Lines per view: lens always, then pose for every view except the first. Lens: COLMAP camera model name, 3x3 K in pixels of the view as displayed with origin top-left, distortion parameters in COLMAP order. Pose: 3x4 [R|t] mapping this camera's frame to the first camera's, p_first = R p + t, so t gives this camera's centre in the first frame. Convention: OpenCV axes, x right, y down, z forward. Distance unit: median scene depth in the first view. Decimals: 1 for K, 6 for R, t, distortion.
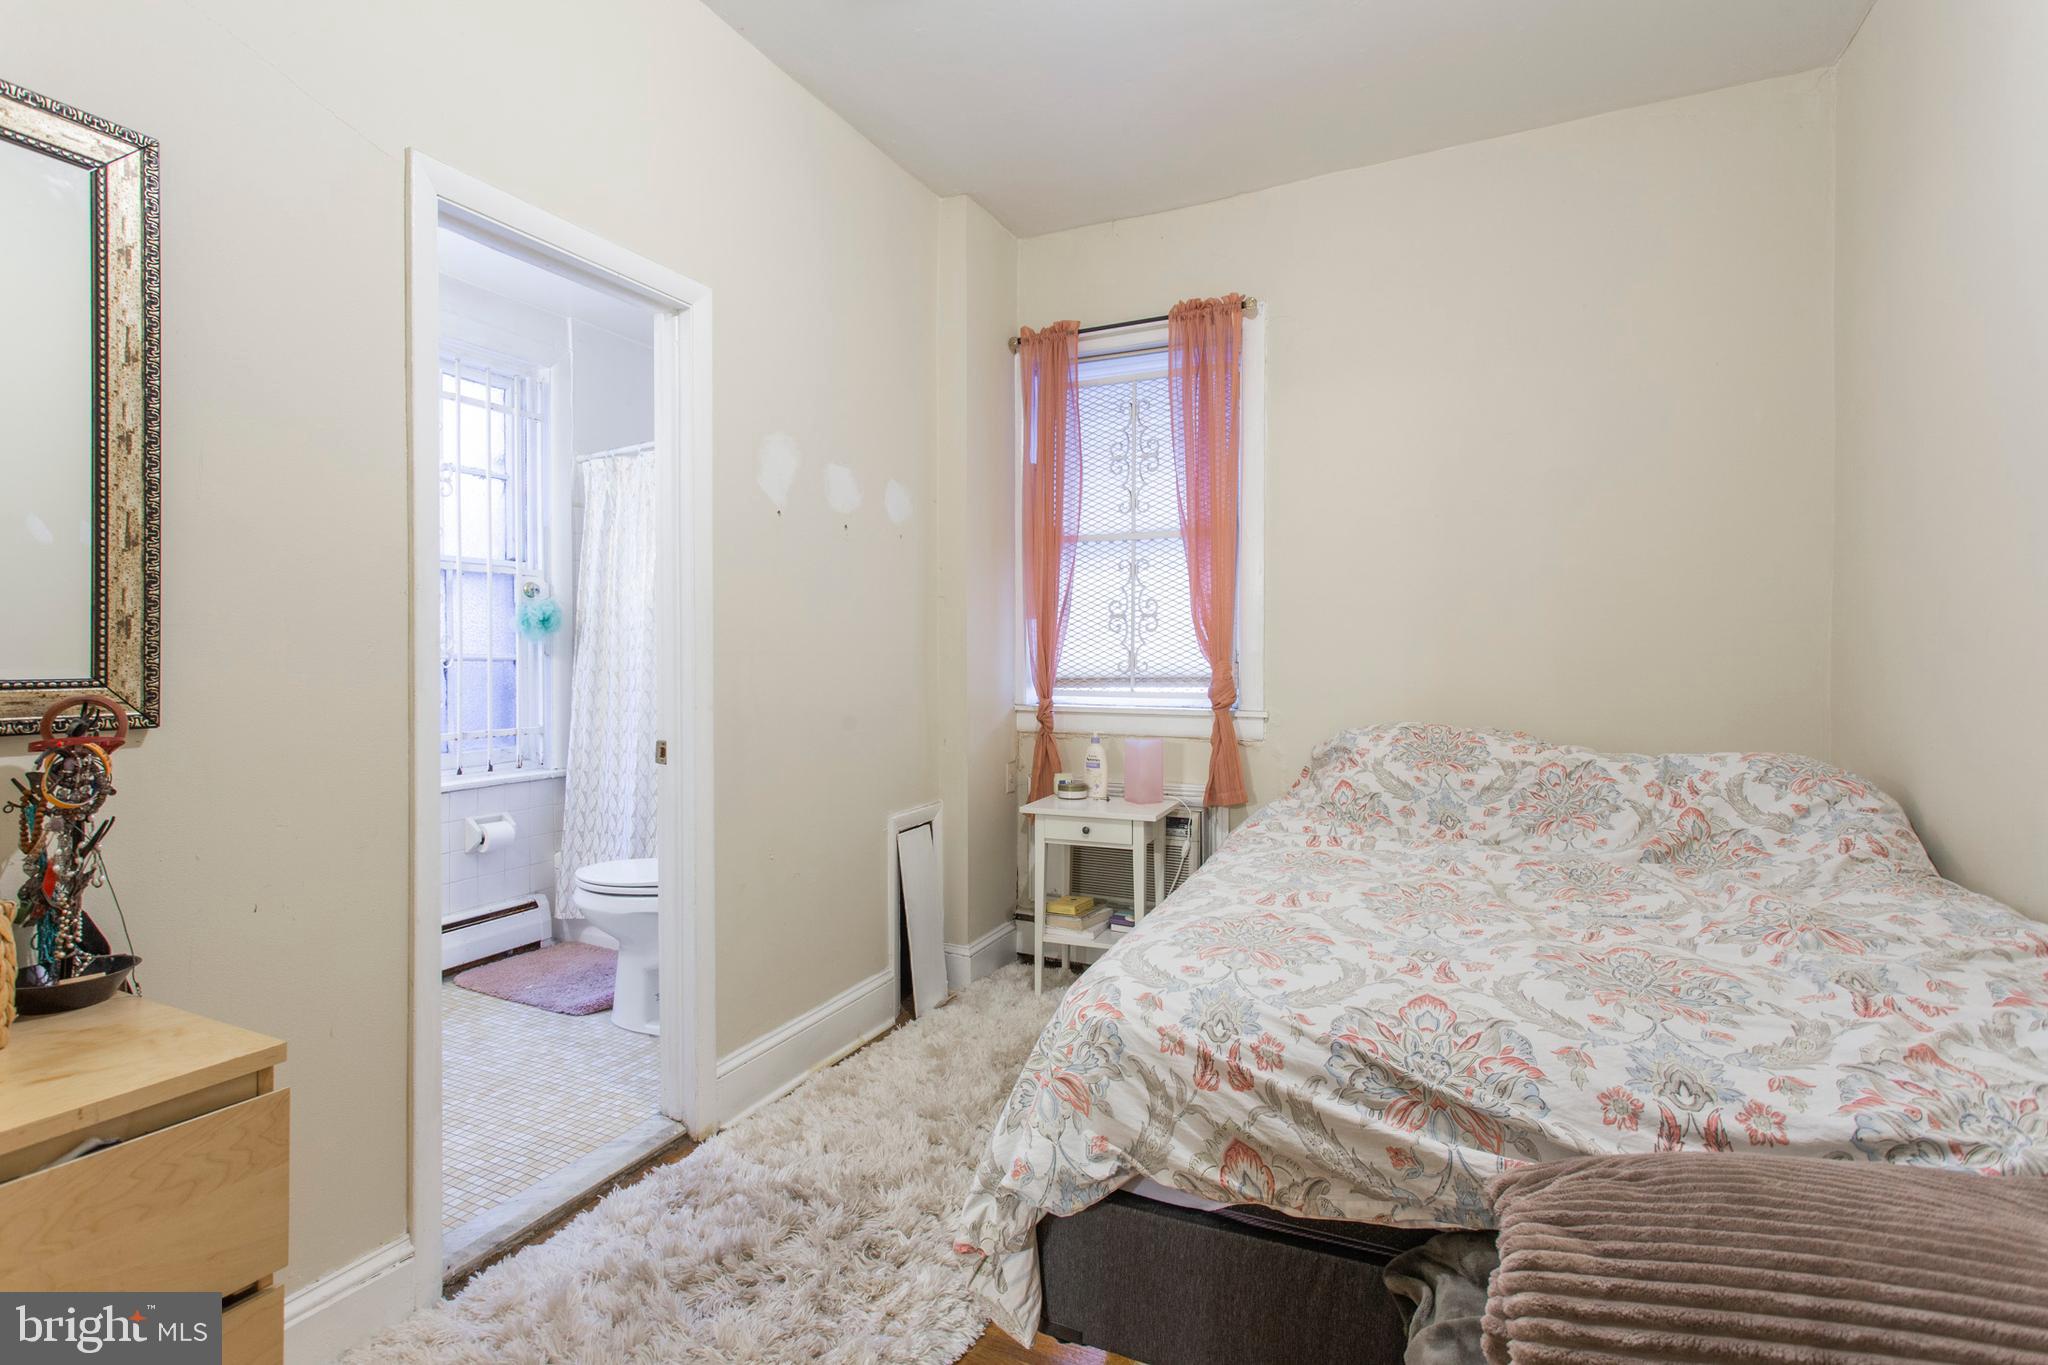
lens RADIAL K [[980.4, 0, 1009.8], [0, 980.4, 648.9], [0, 0, 1]] dist [0.003528, 0.001084]
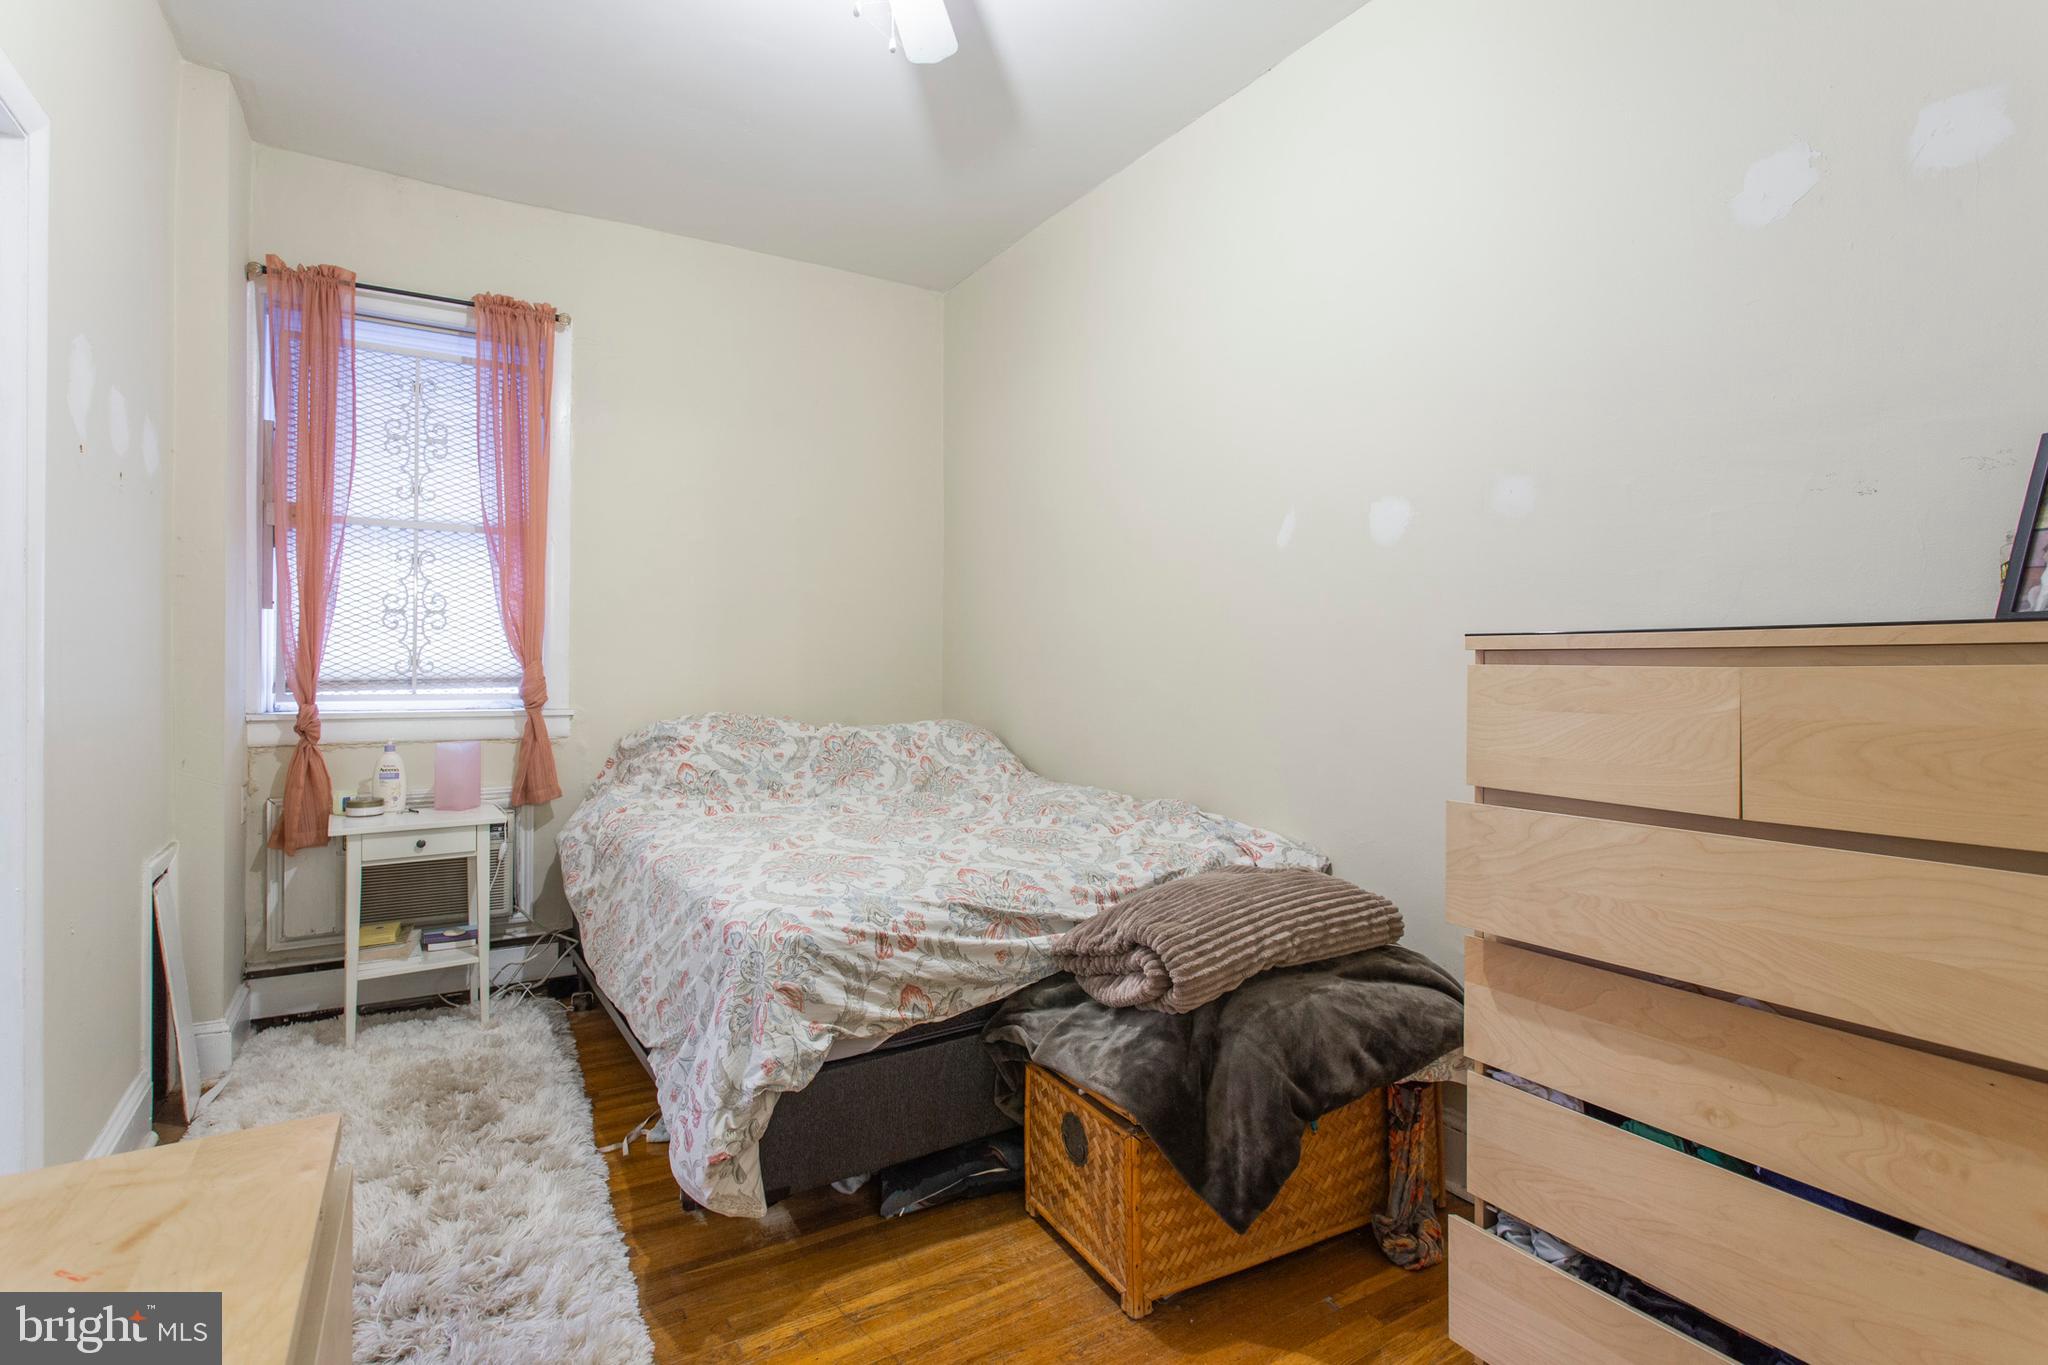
lens RADIAL K [[986.1, 0, 1016.1], [0, 986.1, 639.6], [0, 0, 1]] dist [0.000914, -0.000200]
pose [[0.536794, 0.024421, 0.843360, -0.529596], [-0.010302, 0.999696, -0.022391, 0.011181], [-0.843651, 0.003331, 0.536882, 0.044042]]
